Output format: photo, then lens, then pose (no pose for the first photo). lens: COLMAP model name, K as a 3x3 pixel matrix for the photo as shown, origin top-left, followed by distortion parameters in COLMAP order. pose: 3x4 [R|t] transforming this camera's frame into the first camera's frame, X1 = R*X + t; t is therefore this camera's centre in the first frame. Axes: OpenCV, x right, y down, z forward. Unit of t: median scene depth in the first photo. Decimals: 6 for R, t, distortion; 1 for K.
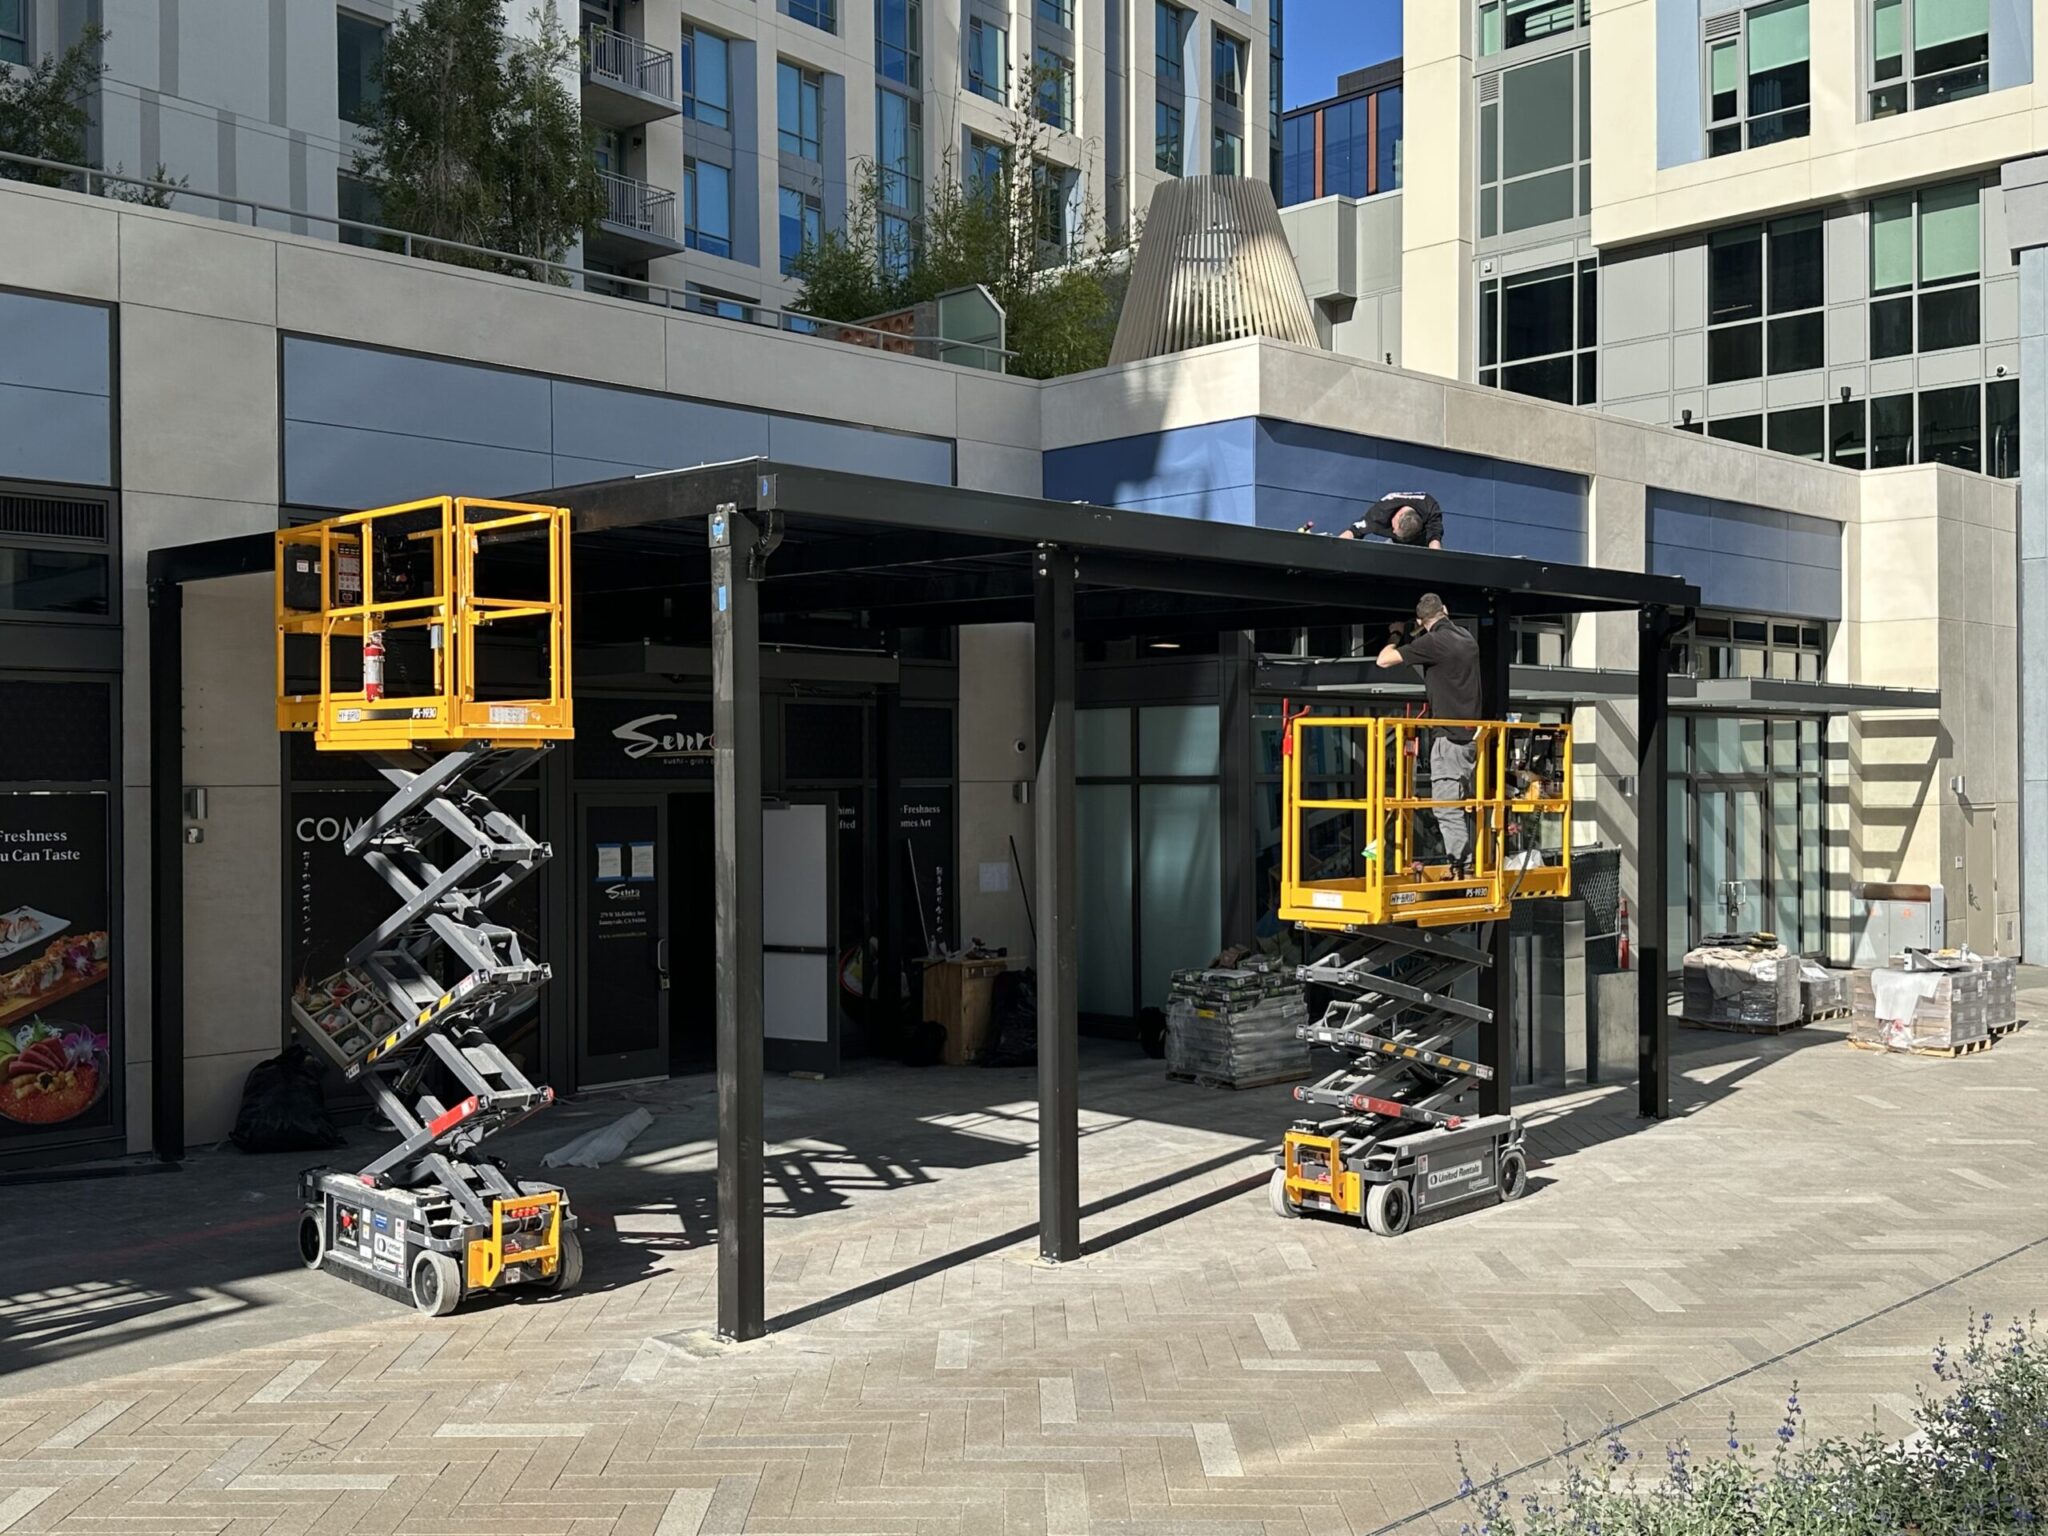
lens RADIAL K [[2039.7, 0, 1021.8], [0, 2039.7, 779.3], [0, 0, 1]] dist [0.199027, -0.415881]
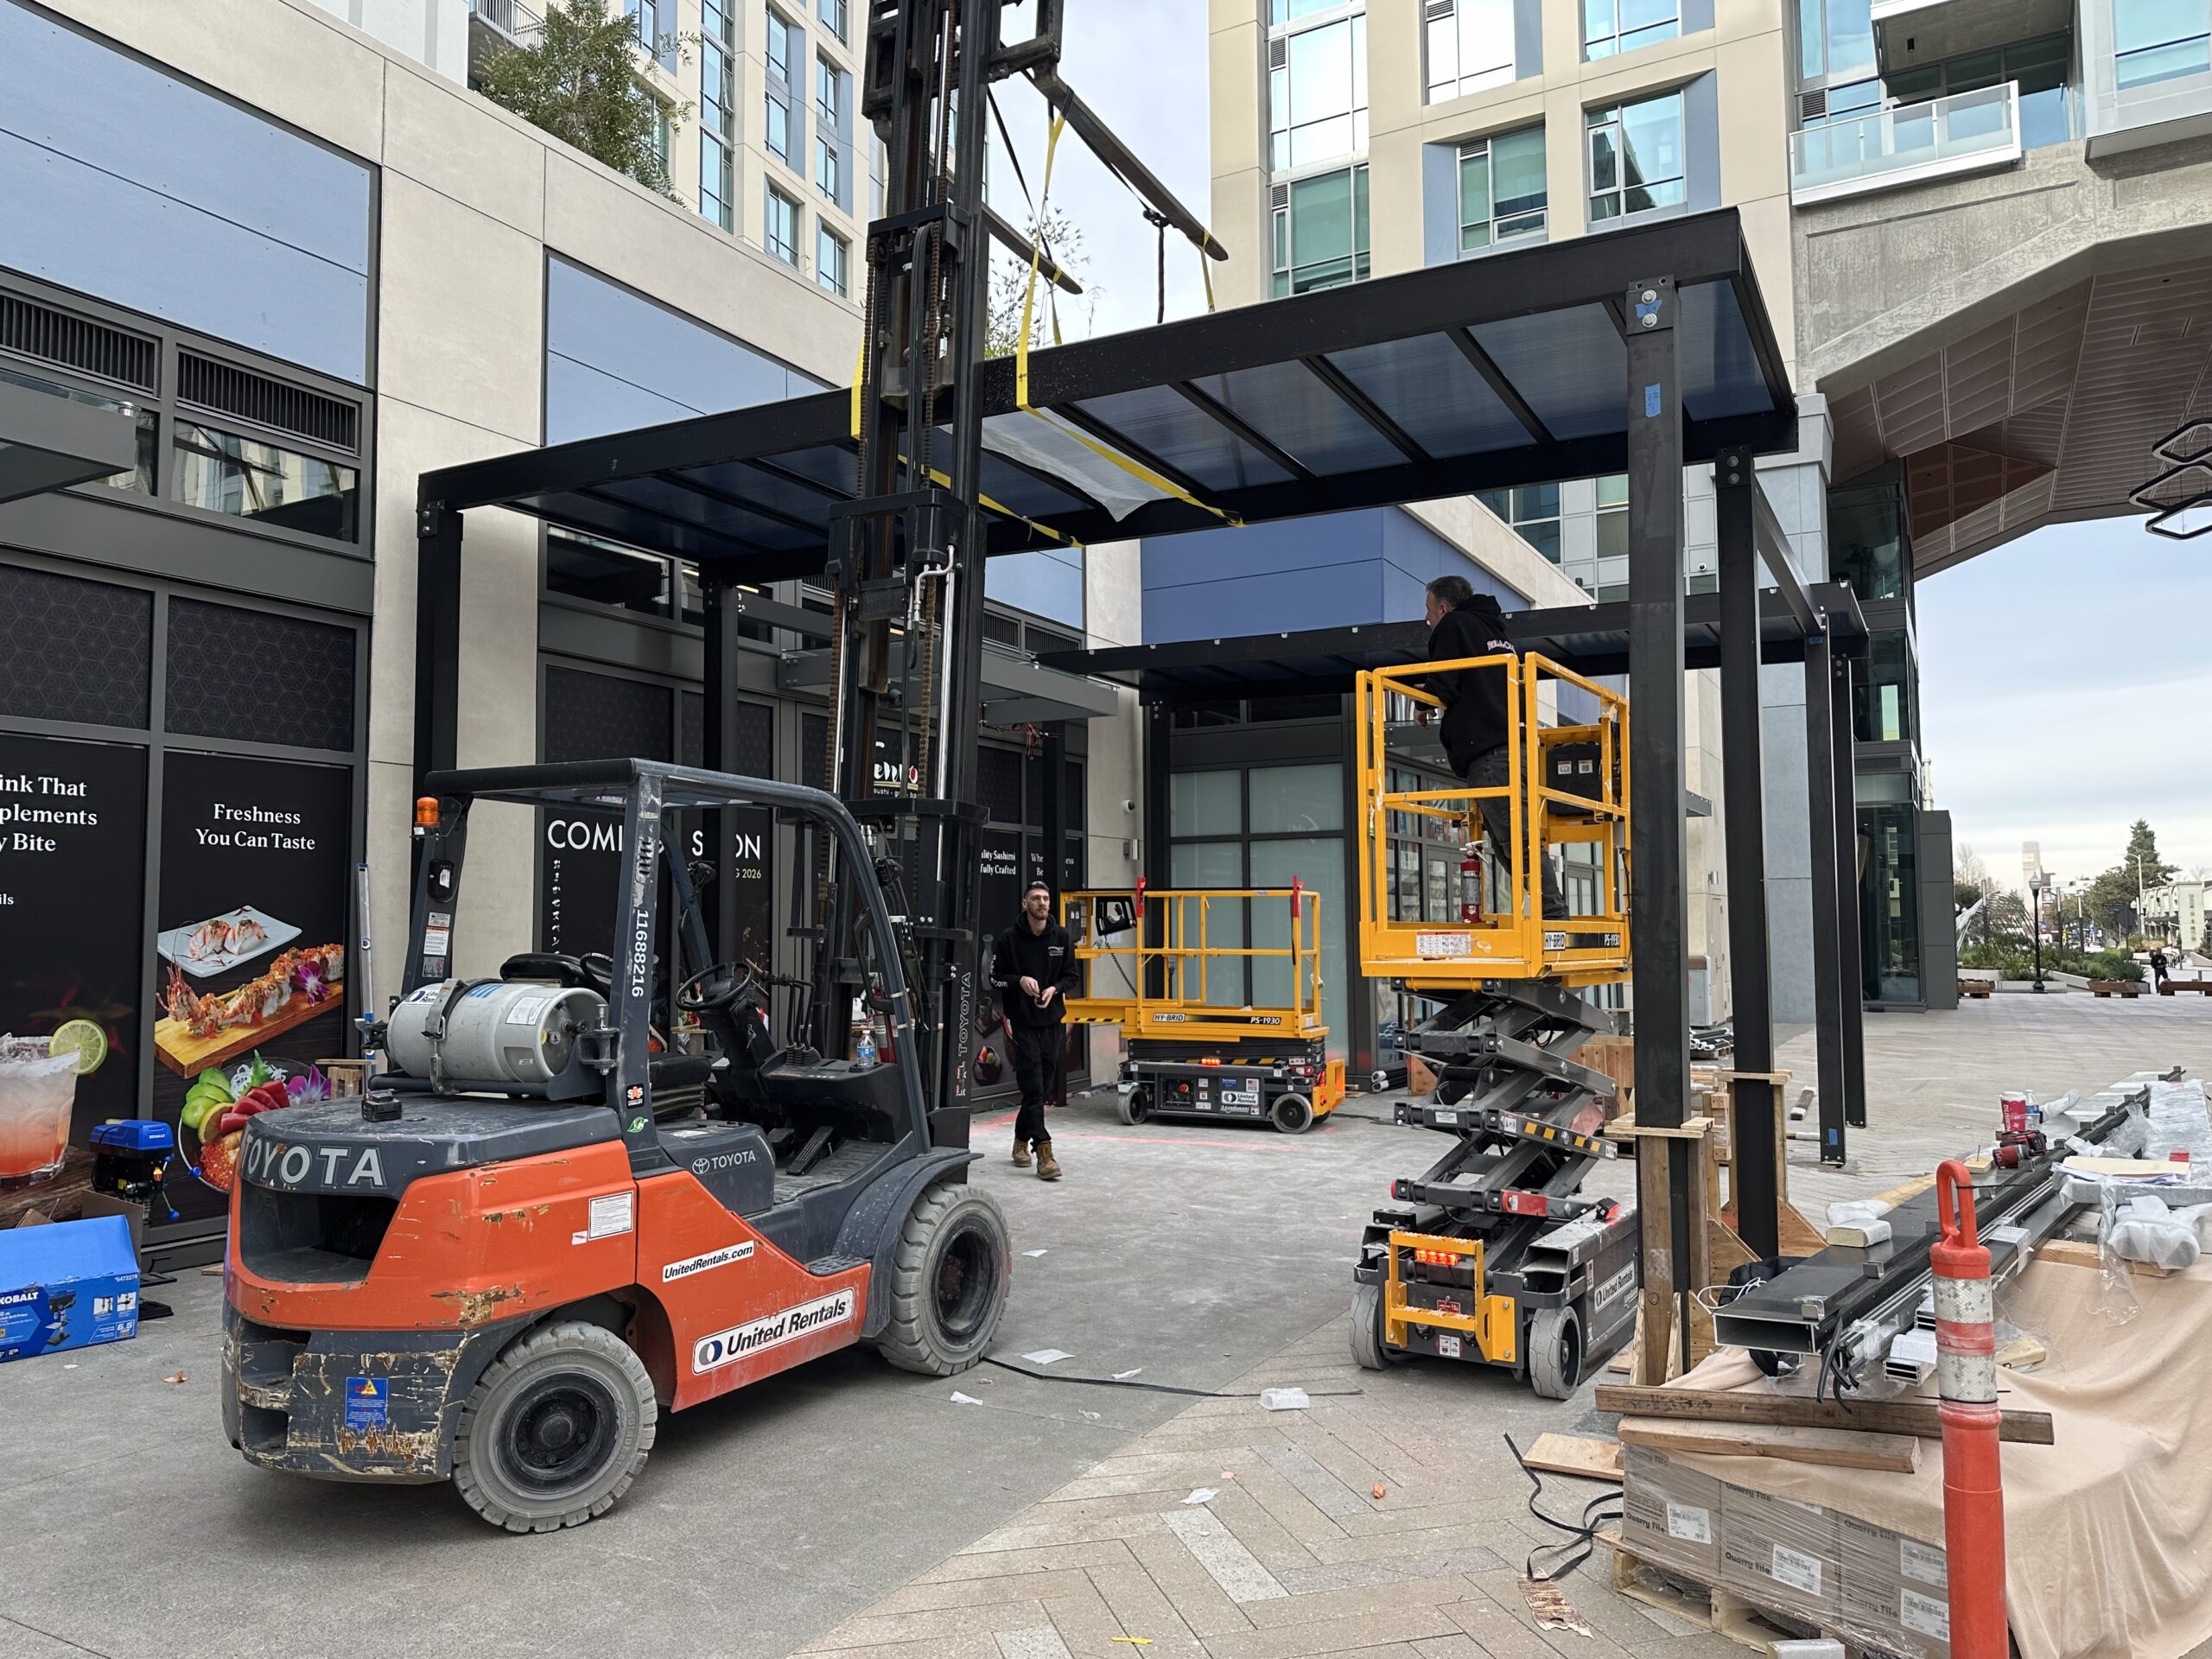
lens RADIAL K [[1536.9, 0, 1115.4], [0, 1536.9, 829.5], [0, 0, 1]] dist [0.099423, -0.123374]
pose [[0.960090, 0.016807, 0.279187, -0.270797], [0.001976, 0.997760, -0.066862, 0.057963], [-0.279685, 0.064745, 0.957906, 0.297022]]
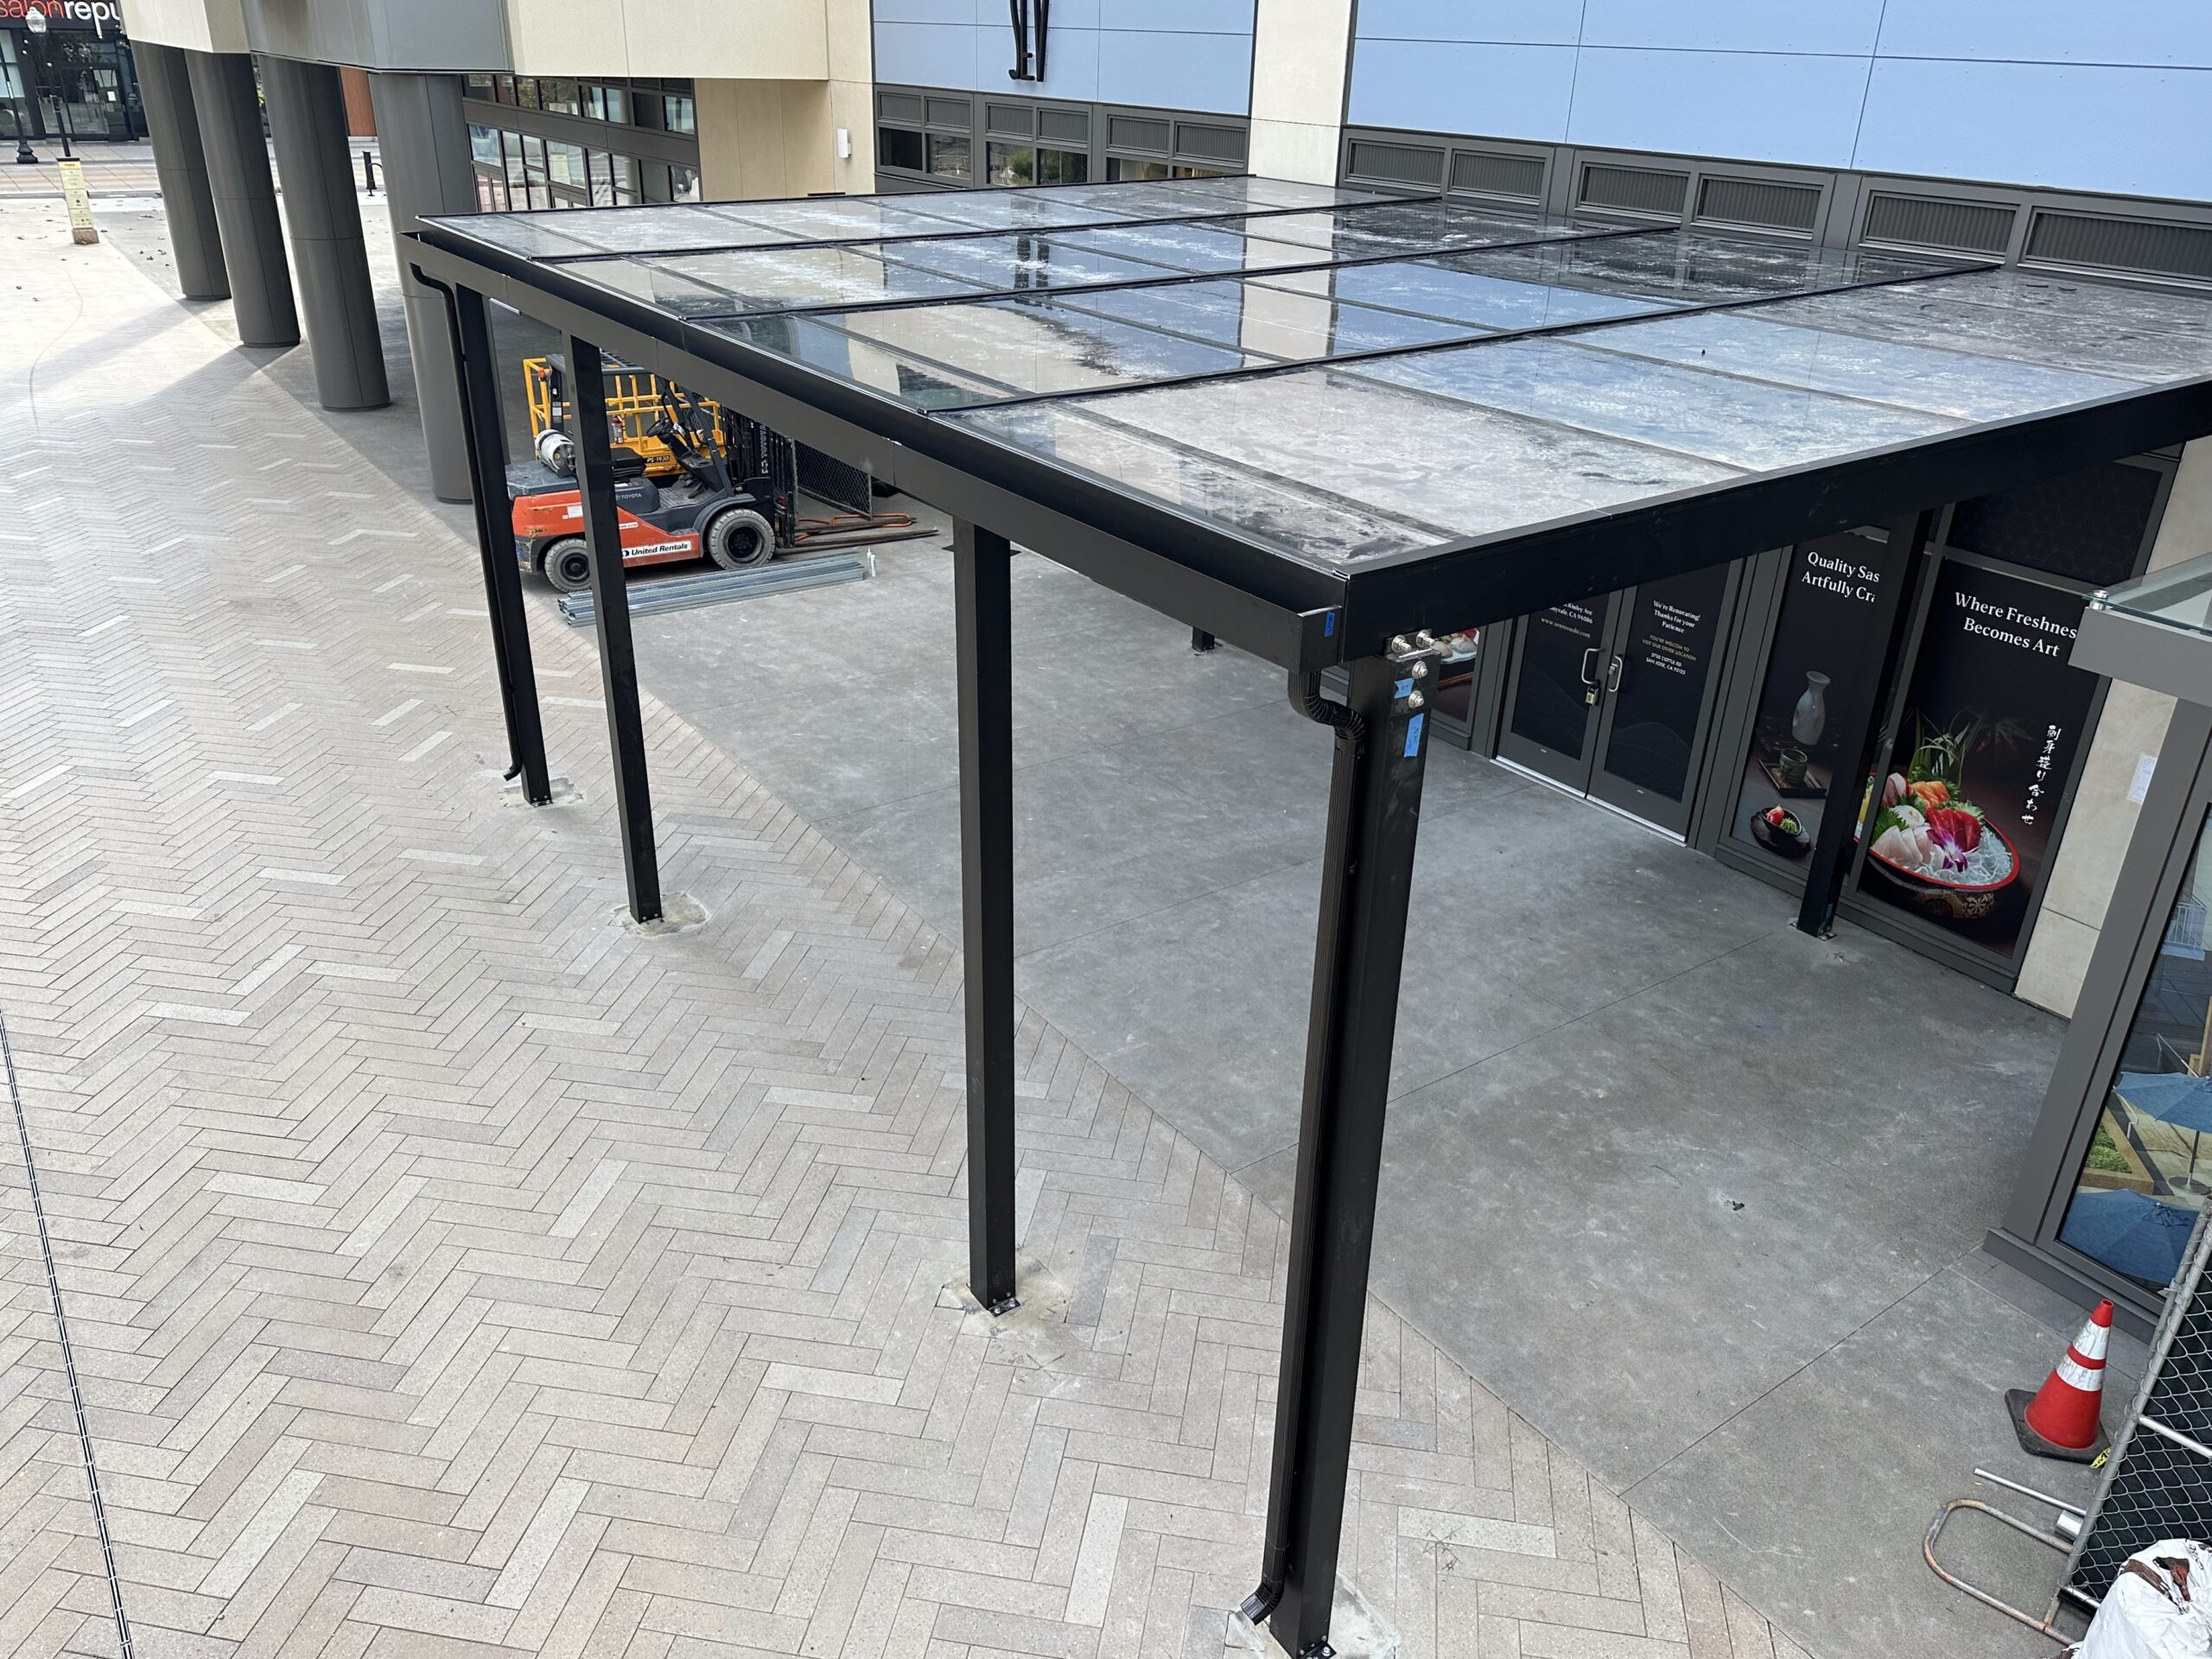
lens RADIAL K [[1639.7, 0, 1114.2], [0, 1639.7, 843.1], [0, 0, 1]] dist [0.105122, -0.190263]
pose [[-0.169111, 0.437761, -0.883044, 0.528076], [-0.025171, 0.893738, 0.447882, -0.161658], [0.985276, 0.097969, -0.140122, 0.918106]]
